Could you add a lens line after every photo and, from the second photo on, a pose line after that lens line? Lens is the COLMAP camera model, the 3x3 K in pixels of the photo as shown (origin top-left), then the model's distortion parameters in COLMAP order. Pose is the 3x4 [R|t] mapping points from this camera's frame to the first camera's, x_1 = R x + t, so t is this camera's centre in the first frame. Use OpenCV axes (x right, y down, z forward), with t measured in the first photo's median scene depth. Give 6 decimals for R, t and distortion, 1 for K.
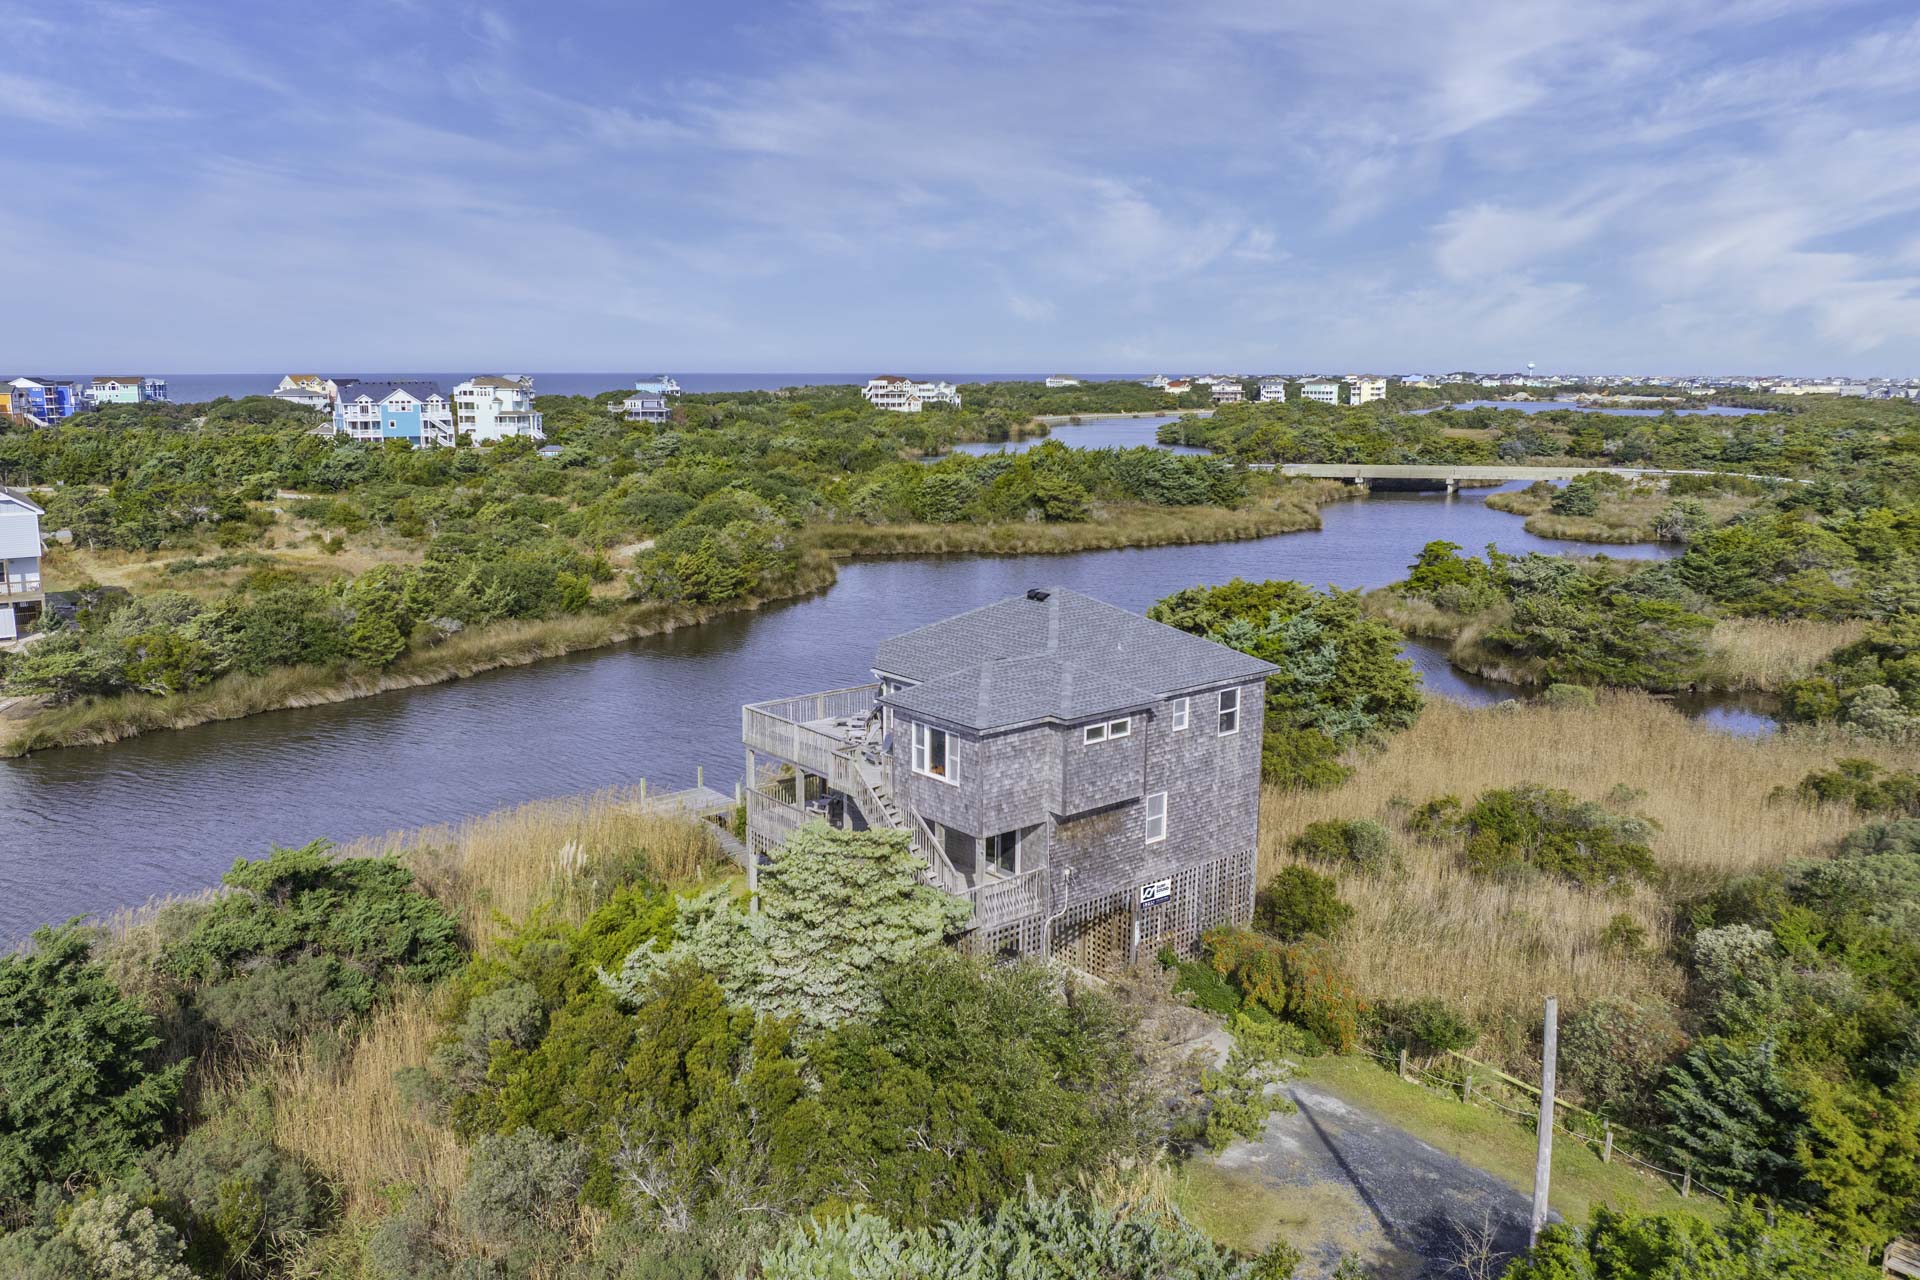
lens RADIAL K [[1431.5, 0, 915.1], [0, 1431.5, 591.8], [0, 0, 1]] dist [-0.025858, -0.010640]
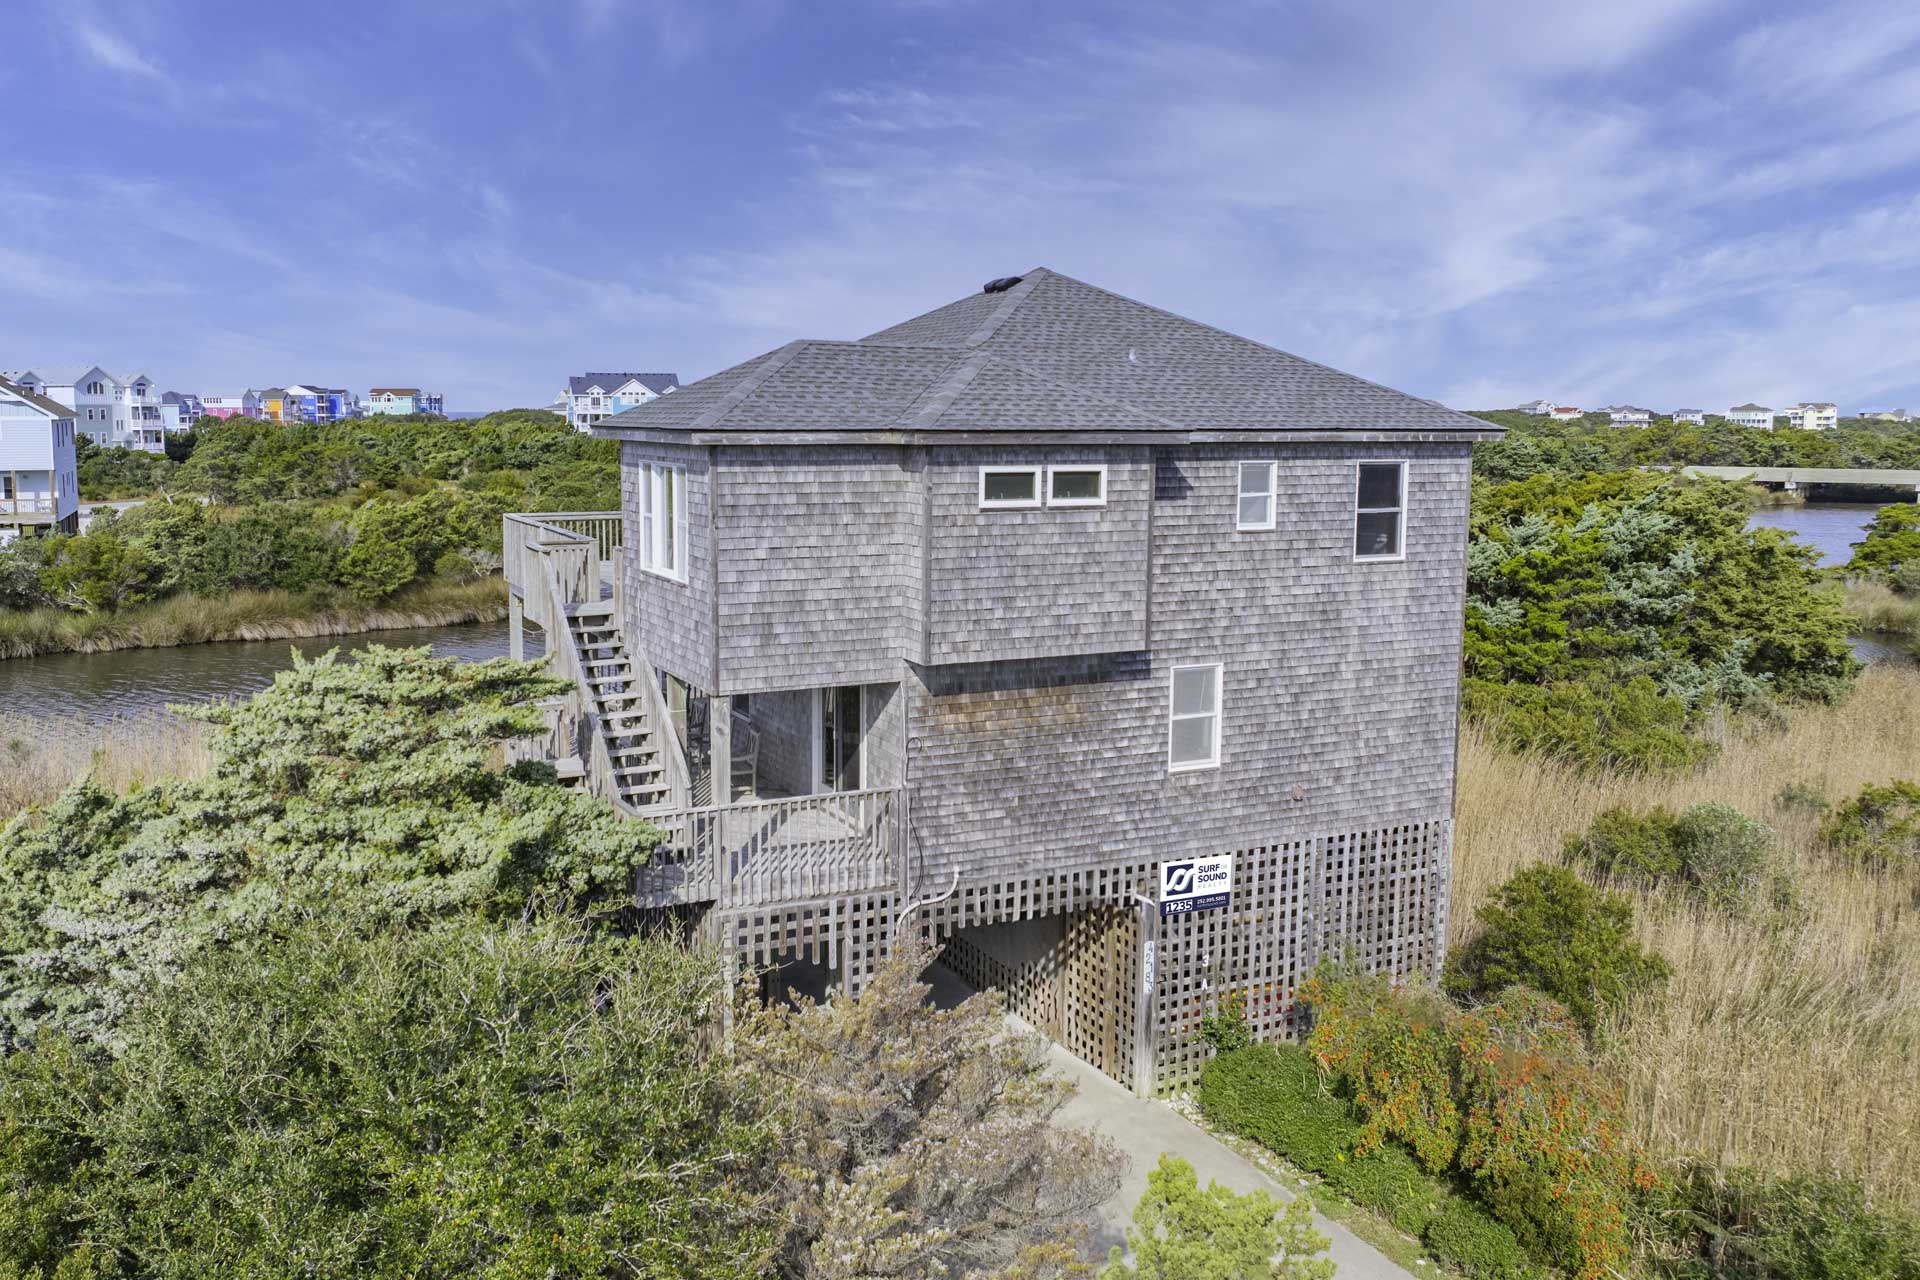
lens RADIAL K [[1576.6, 0, 901.4], [0, 1576.6, 592.0], [0, 0, 1]] dist [-0.036499, -0.005851]
pose [[0.974597, 0.029879, -0.221966, 0.103309], [-0.038742, 0.998612, -0.035684, 0.076835], [0.220591, 0.043377, 0.974401, 0.265739]]
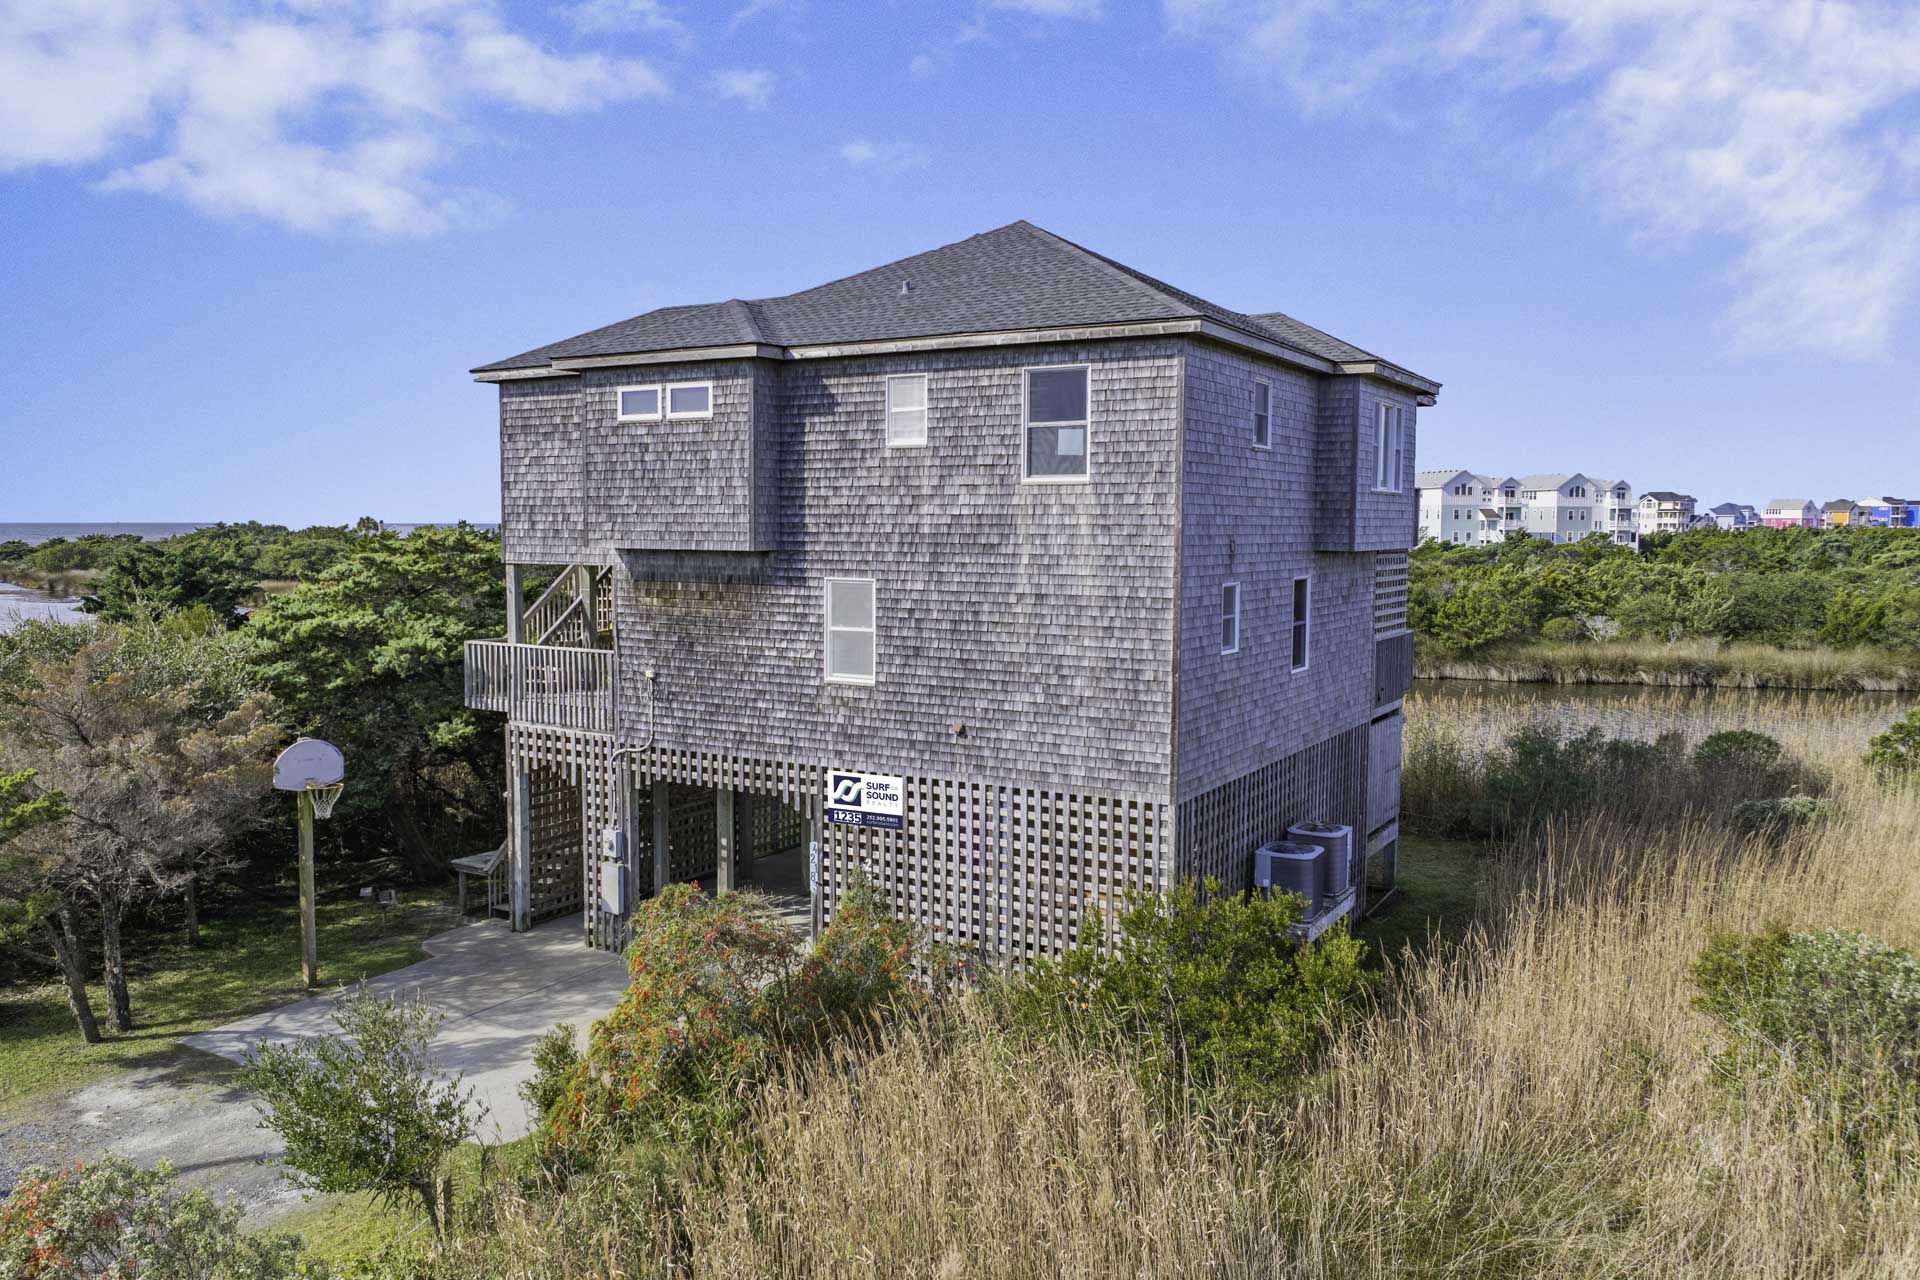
lens RADIAL K [[1450.6, 0, 905.9], [0, 1450.6, 643.4], [0, 0, 1]] dist [-0.035194, 0.000354]
pose [[0.335322, 0.079569, -0.938738, 0.342844], [-0.149047, 0.988359, 0.030534, 0.079854], [0.930239, 0.129678, 0.343277, 0.469858]]
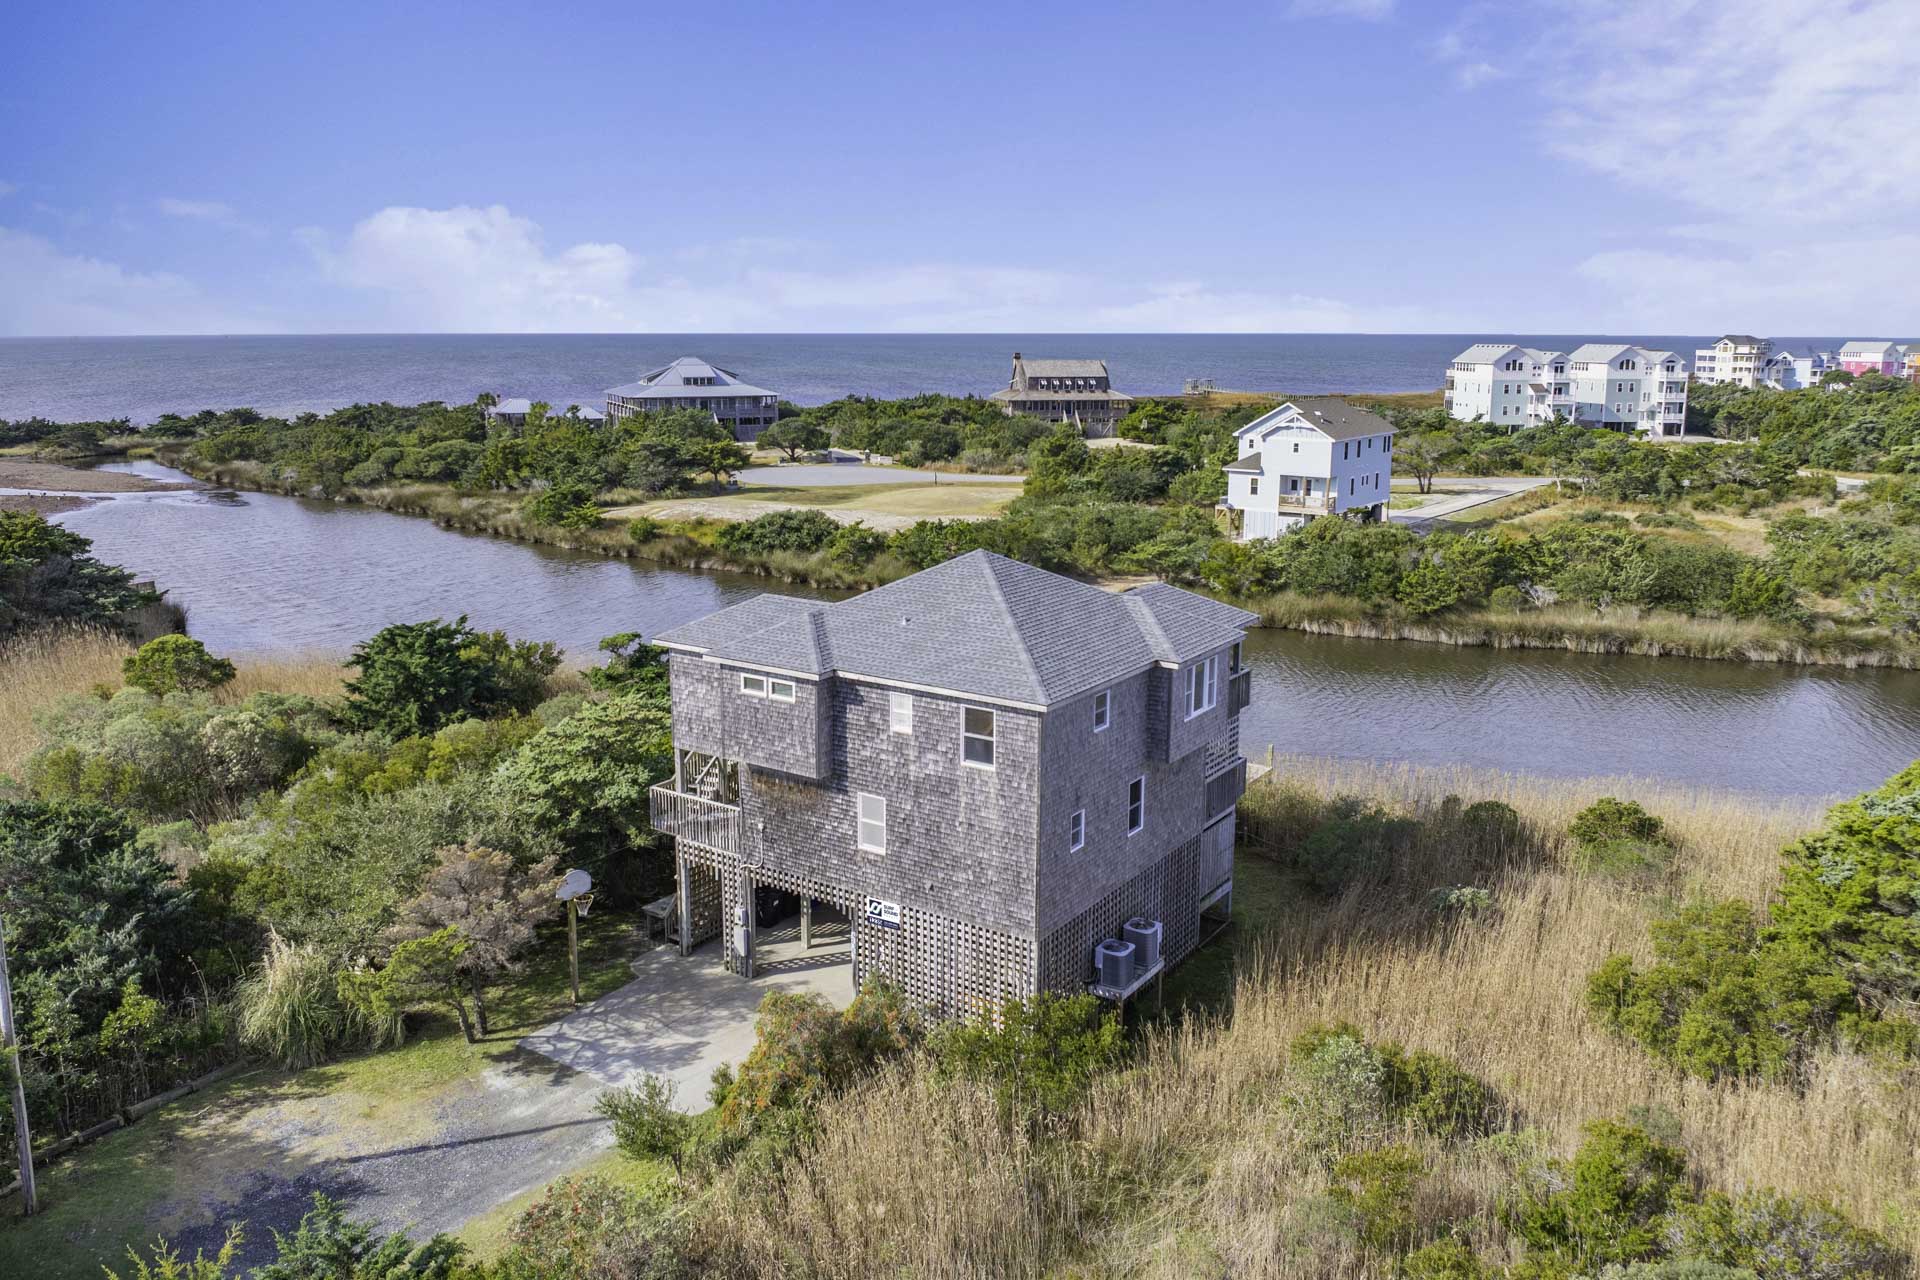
lens RADIAL K [[1431.5, 0, 915.1], [0, 1431.5, 591.8], [0, 0, 1]] dist [-0.025858, -0.010640]
pose [[0.282701, 0.170759, -0.943886, 0.523827], [-0.146256, 0.980194, 0.133523, -0.051157], [0.947992, 0.100302, 0.302076, 0.415217]]
